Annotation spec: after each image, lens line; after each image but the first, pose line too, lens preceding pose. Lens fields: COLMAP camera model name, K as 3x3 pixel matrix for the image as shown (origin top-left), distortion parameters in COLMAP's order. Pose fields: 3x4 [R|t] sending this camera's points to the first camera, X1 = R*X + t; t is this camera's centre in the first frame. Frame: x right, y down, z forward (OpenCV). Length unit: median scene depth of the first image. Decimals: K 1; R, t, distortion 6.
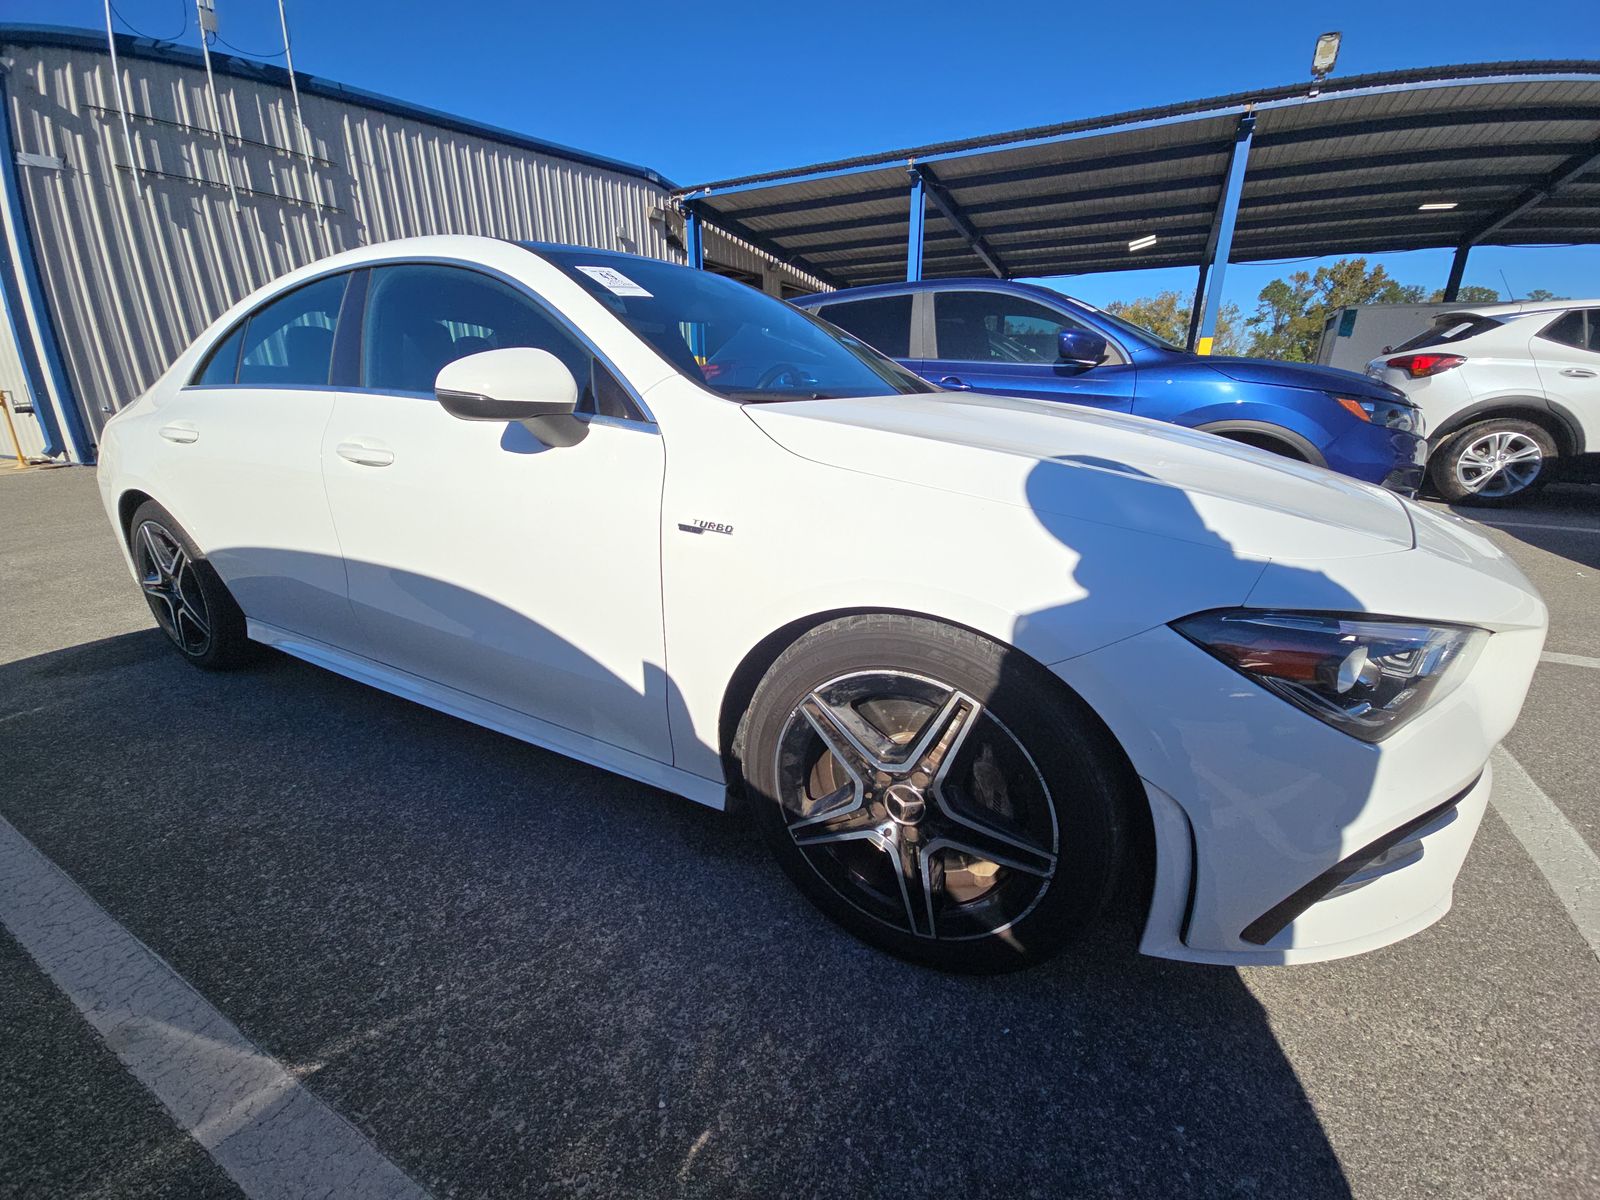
lens RADIAL K [[633.3, 0, 800.0], [0, 633.3, 600.0], [0, 0, 1]] dist [0.021034, -0.017396]
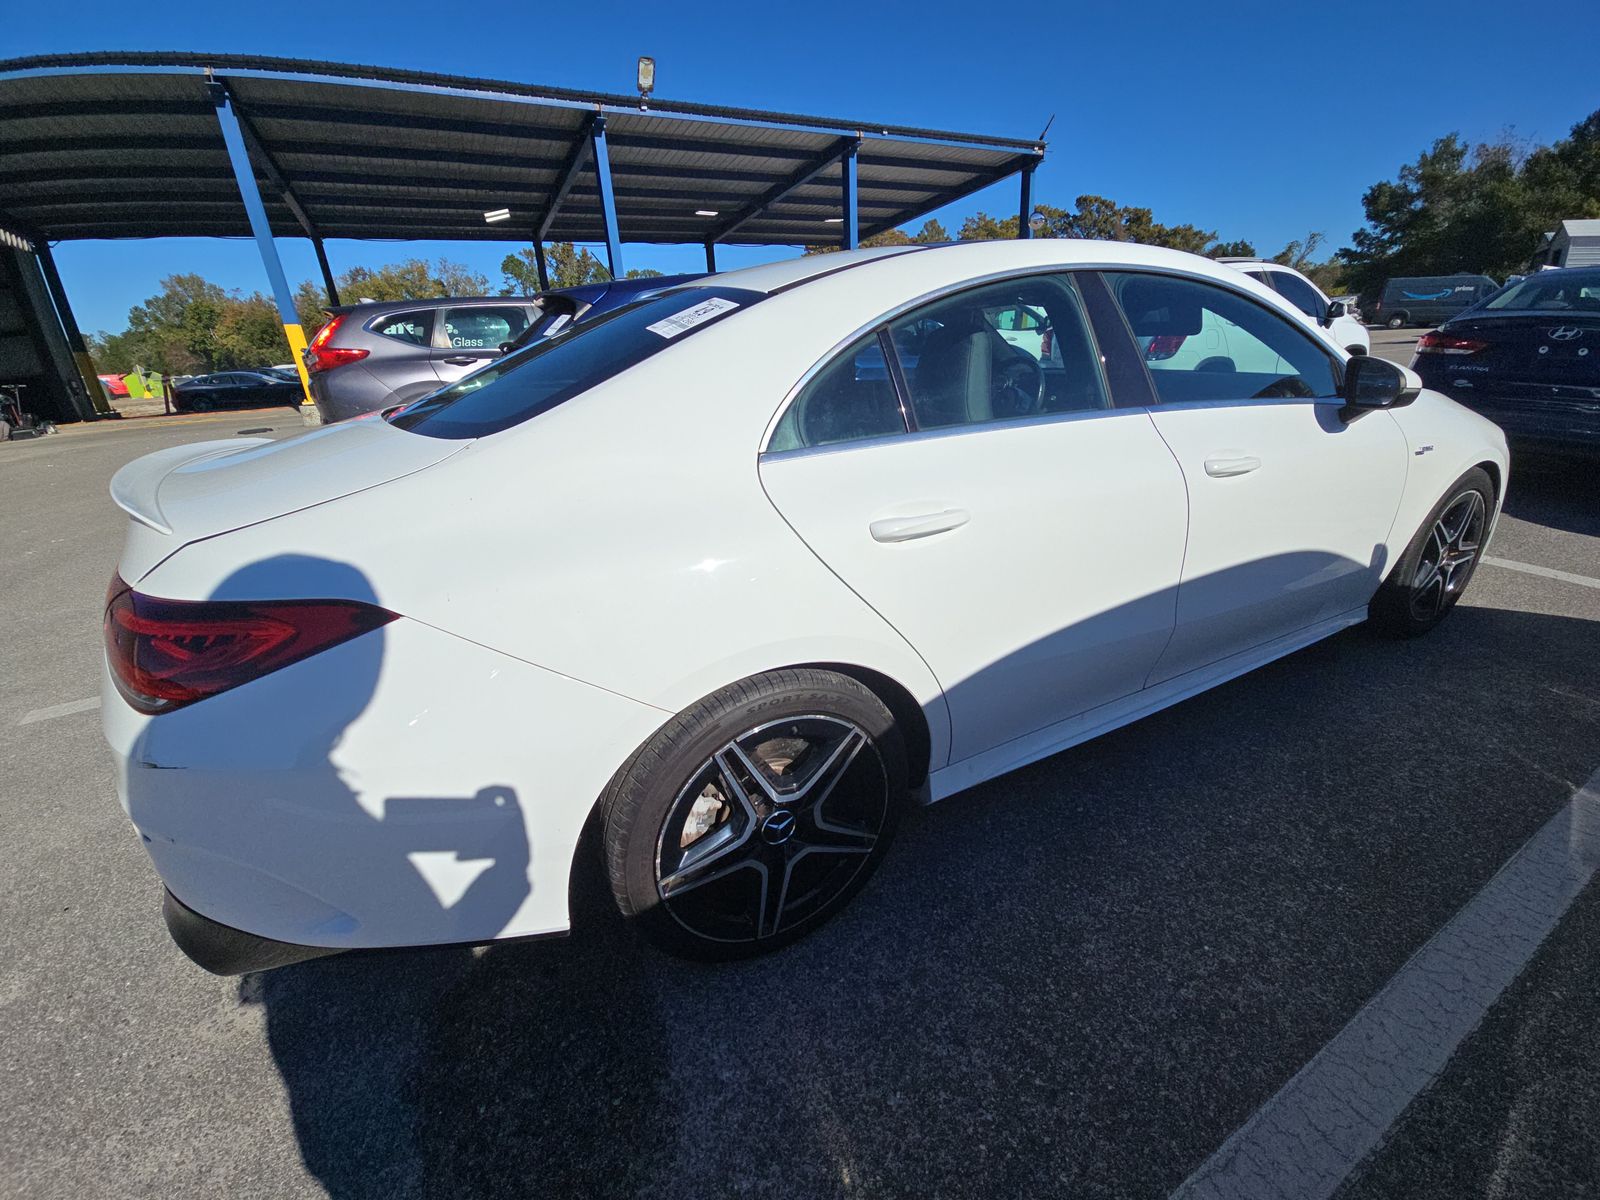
lens RADIAL K [[693.5, 0, 804.2], [0, 693.5, 581.4], [0, 0, 1]] dist [0.000954, -0.010830]
pose [[0.550803, -0.290087, 0.782602, -0.229854], [0.300628, 0.943675, 0.138207, -0.046815], [-0.778614, 0.159148, 0.606987, 0.101869]]
